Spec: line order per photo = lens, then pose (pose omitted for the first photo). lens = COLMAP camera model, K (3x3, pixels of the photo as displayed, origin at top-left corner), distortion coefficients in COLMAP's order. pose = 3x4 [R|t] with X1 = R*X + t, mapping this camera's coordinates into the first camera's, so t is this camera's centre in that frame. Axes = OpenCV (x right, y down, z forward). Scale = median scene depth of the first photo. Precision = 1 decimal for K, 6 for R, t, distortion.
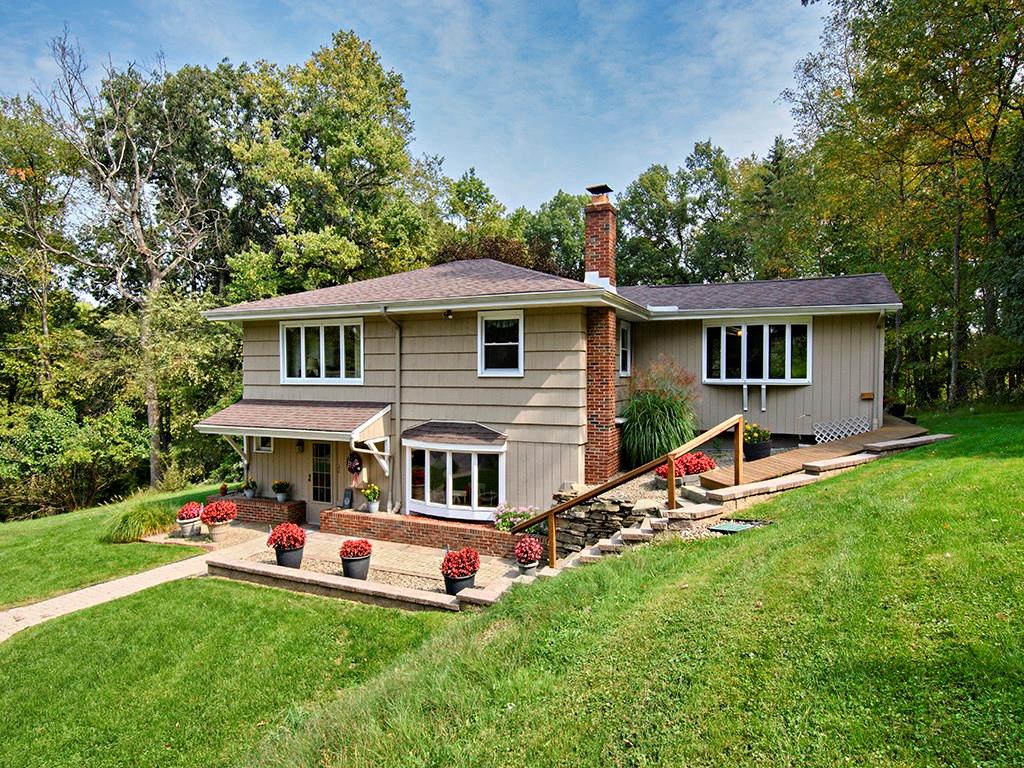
lens RADIAL K [[609.2, 0, 517.3], [0, 609.2, 380.0], [0, 0, 1]] dist [0.001552, -0.004200]
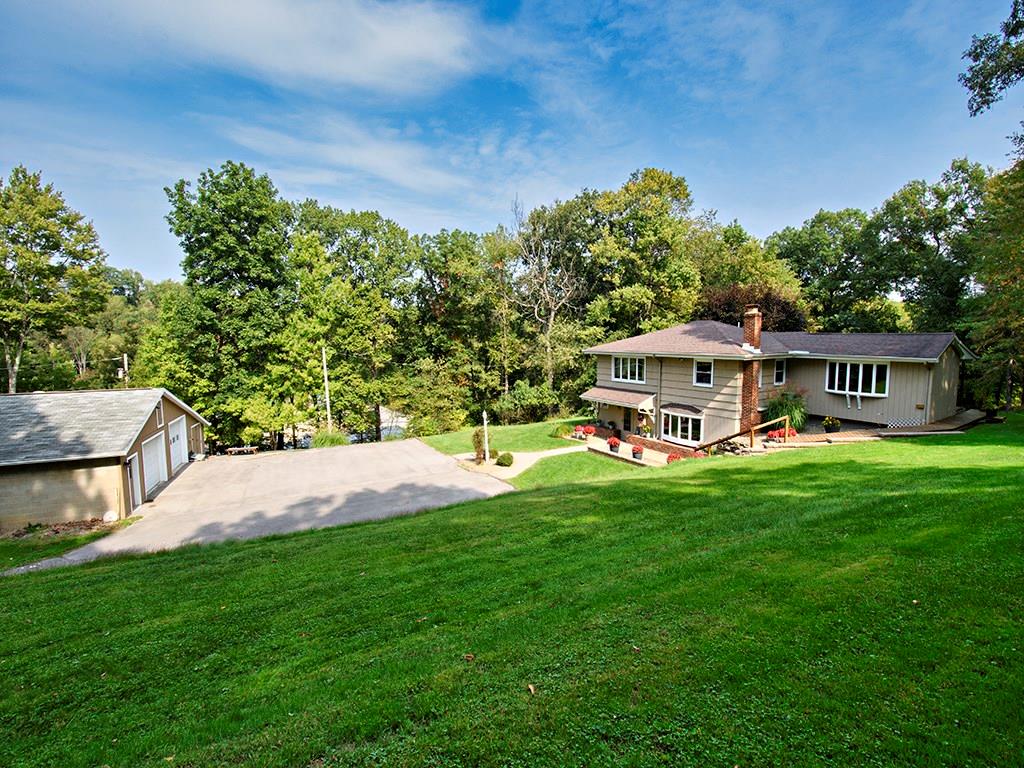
lens RADIAL K [[446.2, 0, 511.9], [0, 446.2, 375.7], [0, 0, 1]] dist [-0.009668, -0.001353]
pose [[0.834760, 0.044993, -0.548773, 0.266960], [-0.003080, 0.997022, 0.077059, -0.158591], [0.550605, -0.062635, 0.832412, -0.735943]]
